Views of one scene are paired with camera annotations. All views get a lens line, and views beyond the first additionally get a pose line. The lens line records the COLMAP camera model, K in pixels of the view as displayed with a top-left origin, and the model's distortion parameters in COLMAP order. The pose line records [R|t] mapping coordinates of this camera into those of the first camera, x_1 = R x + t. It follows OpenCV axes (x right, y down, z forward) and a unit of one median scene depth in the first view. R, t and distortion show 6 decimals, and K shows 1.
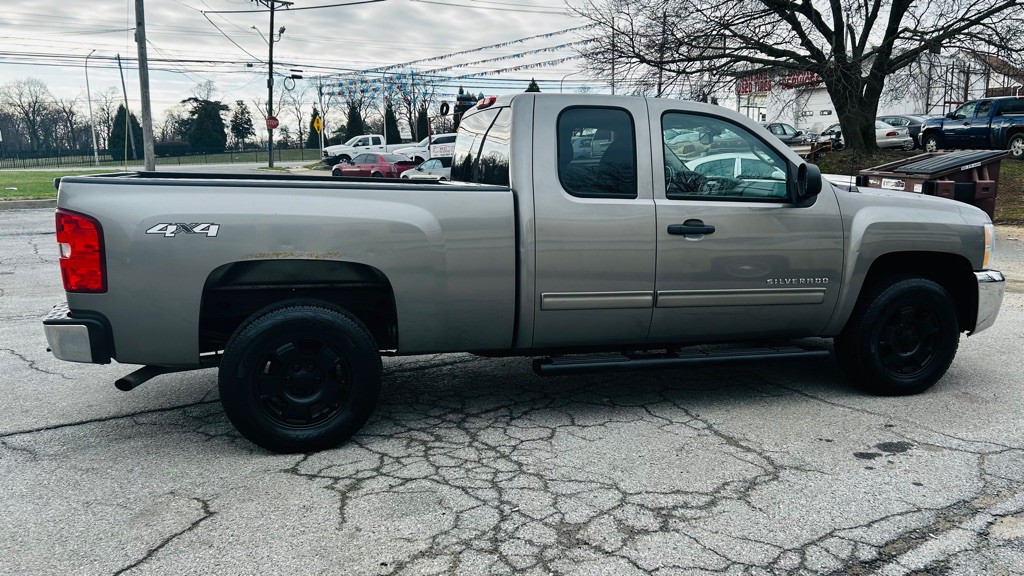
lens RADIAL K [[772.4, 0, 507.8], [0, 772.4, 293.2], [0, 0, 1]] dist [0.042645, -0.004462]
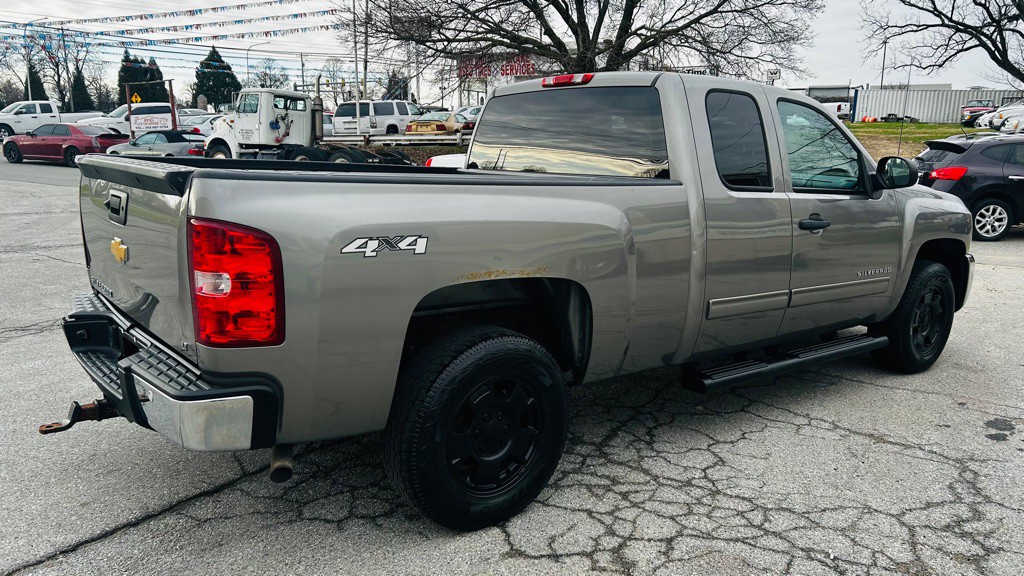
lens RADIAL K [[778.6, 0, 512.0], [0, 778.6, 288.0], [0, 0, 1]] dist [0.053635, -0.055639]
pose [[0.917724, -0.054640, 0.393444, -0.110036], [0.047182, 0.998476, 0.028612, -0.010785], [-0.394407, -0.007694, 0.918903, 0.056207]]
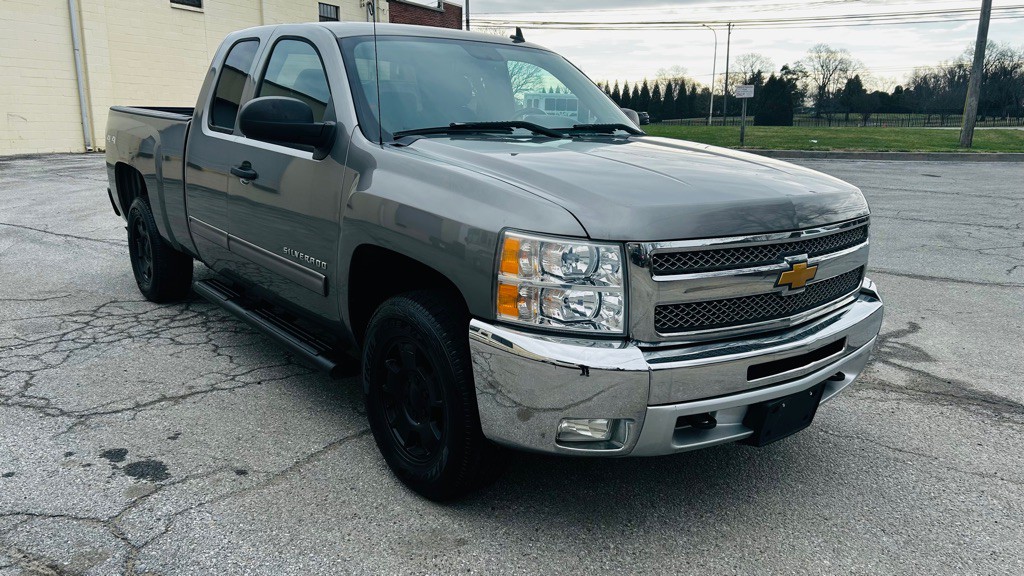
lens RADIAL K [[778.6, 0, 512.0], [0, 778.6, 288.0], [0, 0, 1]] dist [0.053635, -0.055639]
pose [[0.391844, 0.212464, -0.895164, 0.265683], [-0.175687, 0.972345, 0.153878, -0.032471], [0.903102, 0.096973, 0.418334, 0.202765]]
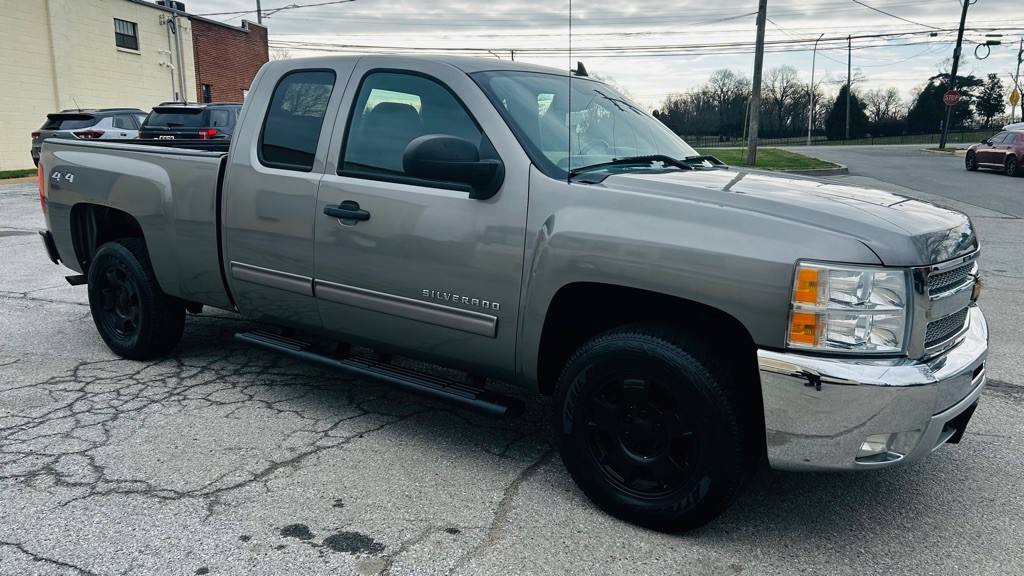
lens RADIAL K [[778.6, 0, 512.0], [0, 778.6, 288.0], [0, 0, 1]] dist [0.053635, -0.055639]
pose [[0.624916, 0.157538, -0.764632, 0.223846], [-0.145411, 0.985777, 0.084260, -0.022070], [0.767031, 0.058530, 0.638935, 0.133724]]
